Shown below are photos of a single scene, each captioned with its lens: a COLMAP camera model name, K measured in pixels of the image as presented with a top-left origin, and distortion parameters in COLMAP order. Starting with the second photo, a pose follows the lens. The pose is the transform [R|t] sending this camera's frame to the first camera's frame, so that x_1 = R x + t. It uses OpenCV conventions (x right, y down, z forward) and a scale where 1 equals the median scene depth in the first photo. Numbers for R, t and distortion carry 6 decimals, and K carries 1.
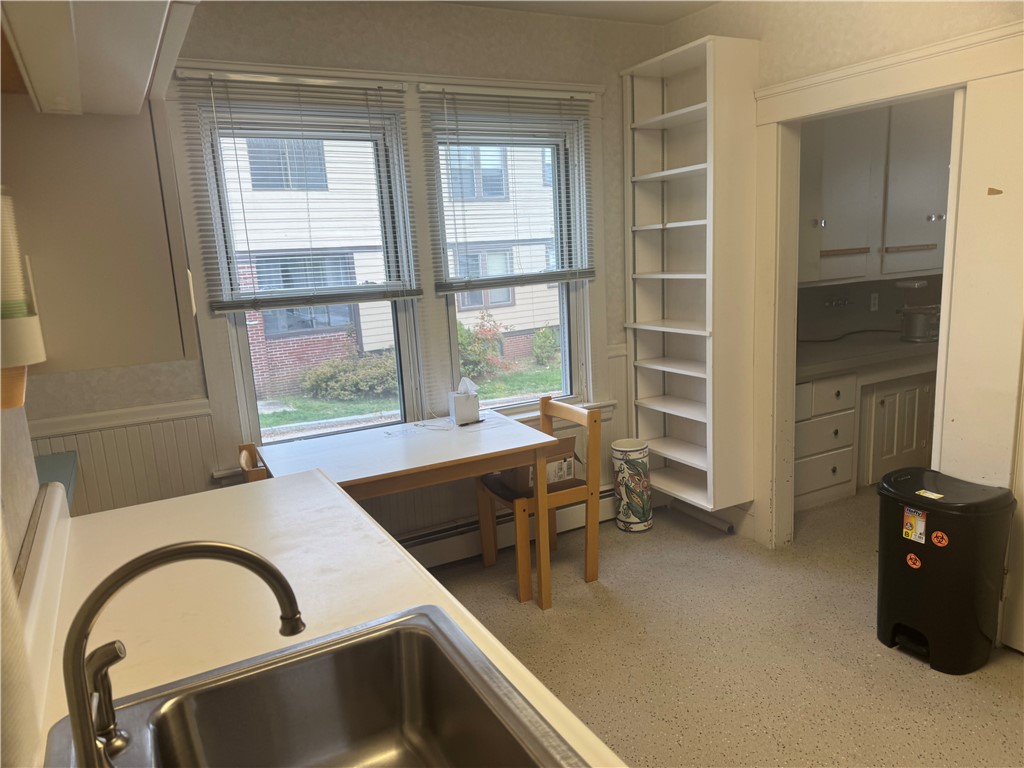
lens RADIAL K [[724.3, 0, 513.9], [0, 724.3, 409.9], [0, 0, 1]] dist [0.002766, -0.000162]
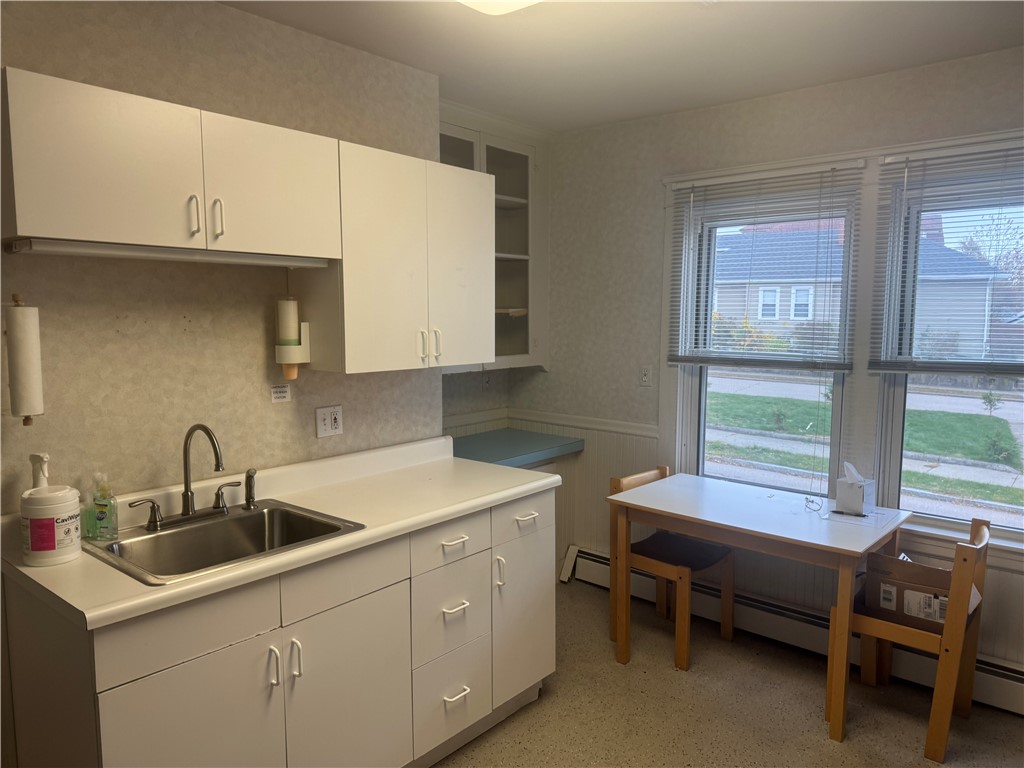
lens RADIAL K [[678.5, 0, 512.0], [0, 678.5, 384.0], [0, 0, 1]] dist [-0.057532, 0.001043]
pose [[0.334896, 0.139011, -0.931945, 0.566303], [-0.231485, 0.970884, 0.061635, -0.094742], [0.913378, 0.195090, 0.357324, 0.289102]]
